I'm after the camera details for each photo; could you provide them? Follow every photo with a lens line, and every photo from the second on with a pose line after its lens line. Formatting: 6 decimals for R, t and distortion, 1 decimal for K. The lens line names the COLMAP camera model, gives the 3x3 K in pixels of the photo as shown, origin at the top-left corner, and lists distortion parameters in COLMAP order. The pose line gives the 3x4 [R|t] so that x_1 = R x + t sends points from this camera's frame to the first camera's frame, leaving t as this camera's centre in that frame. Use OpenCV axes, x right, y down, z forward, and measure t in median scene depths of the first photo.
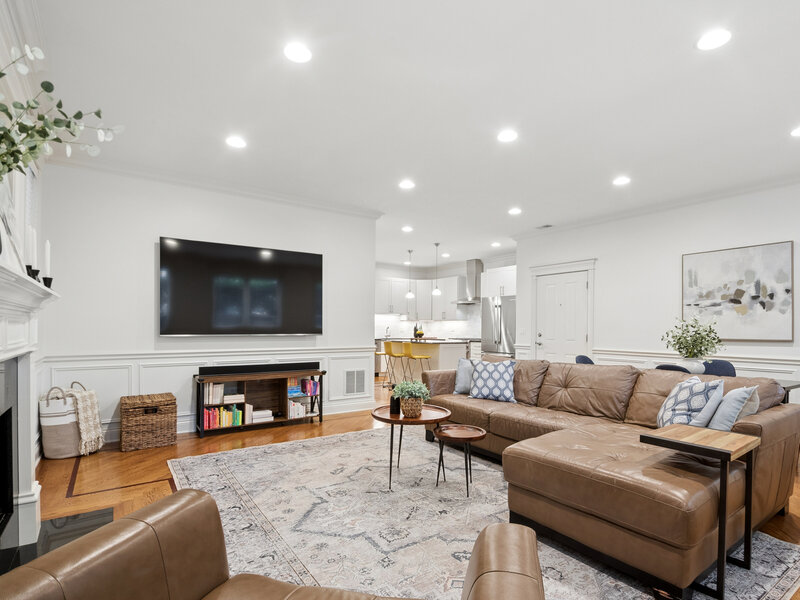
lens RADIAL K [[418.4, 0, 394.4], [0, 418.4, 301.5], [0, 0, 1]] dist [-0.006216, -0.001654]
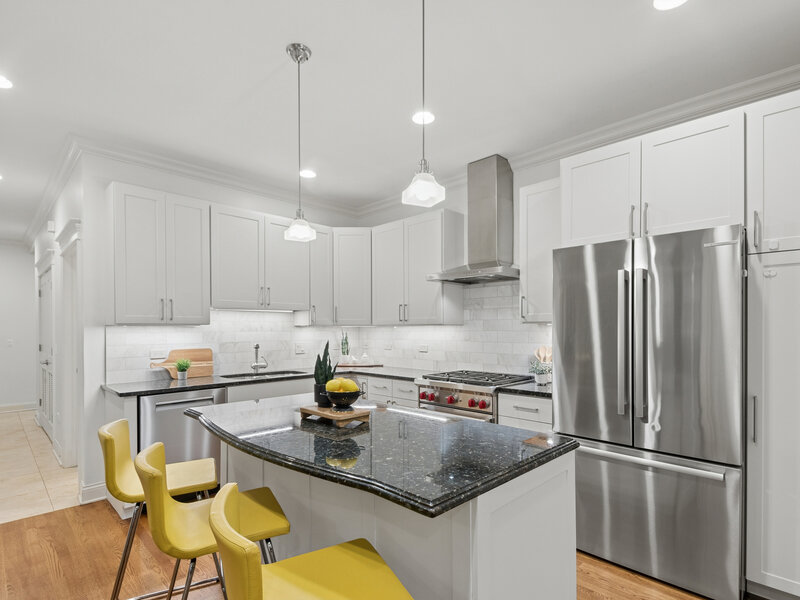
lens RADIAL K [[418.4, 0, 398.1], [0, 418.4, 299.2], [0, 0, 1]] dist [-0.006216, -0.001654]
pose [[0.982065, -0.007972, 0.188373, 0.039283], [0.006244, 0.999933, 0.009764, 0.016509], [-0.188438, -0.008412, 0.982049, 0.612985]]
